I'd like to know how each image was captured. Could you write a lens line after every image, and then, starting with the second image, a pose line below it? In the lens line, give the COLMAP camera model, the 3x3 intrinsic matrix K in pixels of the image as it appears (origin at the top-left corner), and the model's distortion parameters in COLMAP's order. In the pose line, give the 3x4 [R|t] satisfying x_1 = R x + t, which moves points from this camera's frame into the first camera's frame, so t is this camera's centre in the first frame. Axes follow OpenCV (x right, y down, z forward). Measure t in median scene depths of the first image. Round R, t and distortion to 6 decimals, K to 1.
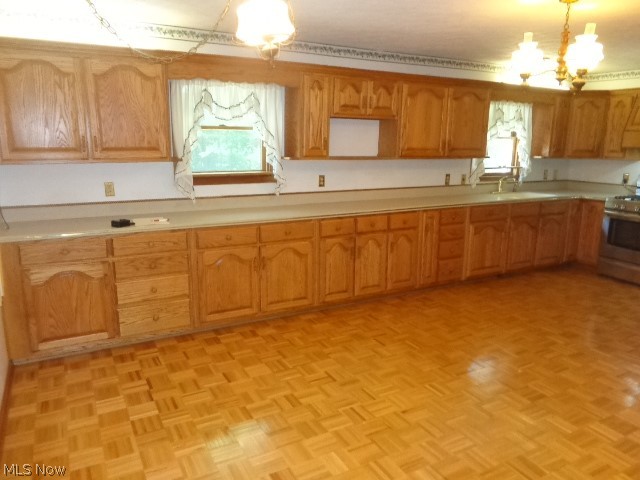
lens RADIAL K [[479.8, 0, 322.6], [0, 479.8, 240.1], [0, 0, 1]] dist [0.004683, -0.007831]
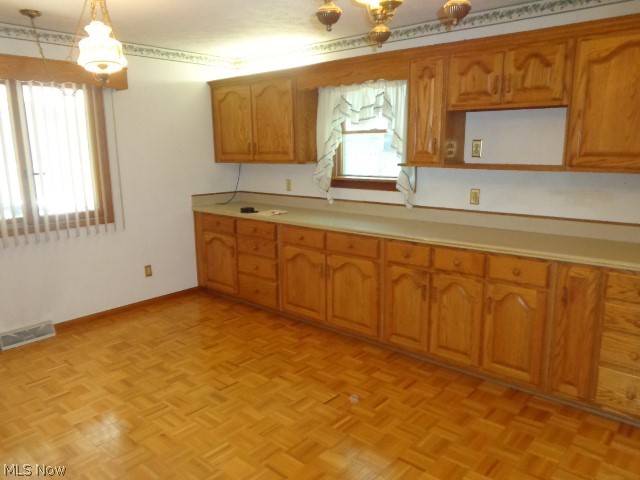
lens RADIAL K [[479.8, 0, 321.0], [0, 479.8, 242.5], [0, 0, 1]] dist [0.004683, -0.007831]
pose [[0.347804, 0.171873, -0.921679, 0.698142], [-0.181556, 0.976792, 0.113639, -0.108648], [0.919820, 0.127812, 0.370937, 0.583470]]
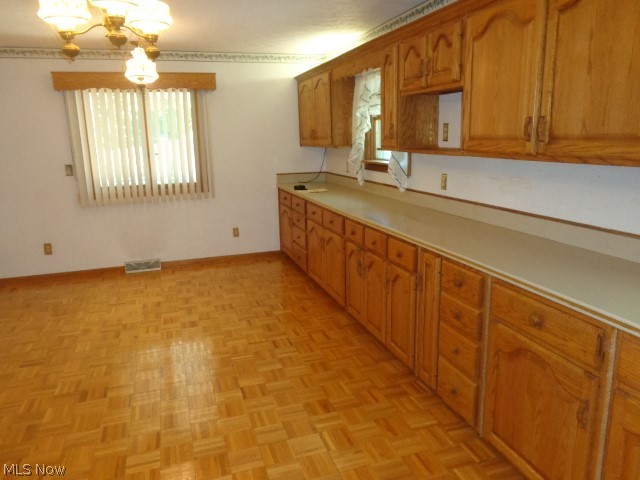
lens RADIAL K [[479.8, 0, 322.0], [0, 479.8, 239.9], [0, 0, 1]] dist [0.004683, -0.007831]
pose [[-0.182501, 0.204624, -0.961677, 0.854840], [-0.183208, 0.953895, 0.237736, -0.203212], [0.965986, 0.219574, -0.136598, 1.067742]]
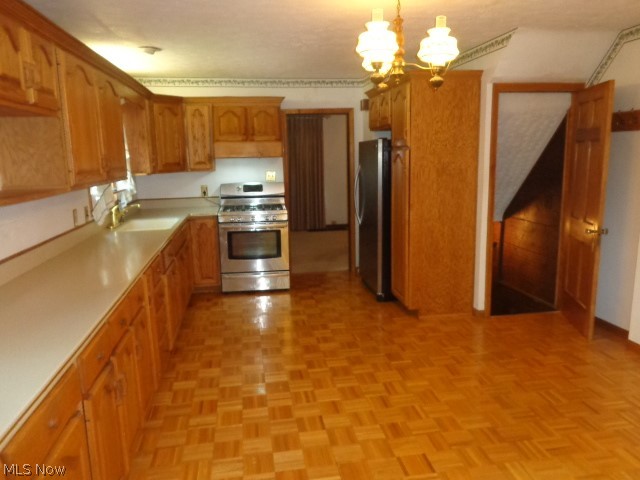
lens RADIAL K [[479.8, 0, 316.2], [0, 479.8, 240.1], [0, 0, 1]] dist [0.004683, -0.007831]
pose [[0.336303, -0.187458, 0.922908, -0.286569], [0.219367, 0.968625, 0.116808, -0.133972], [-0.915849, 0.163172, 0.366873, 0.644427]]
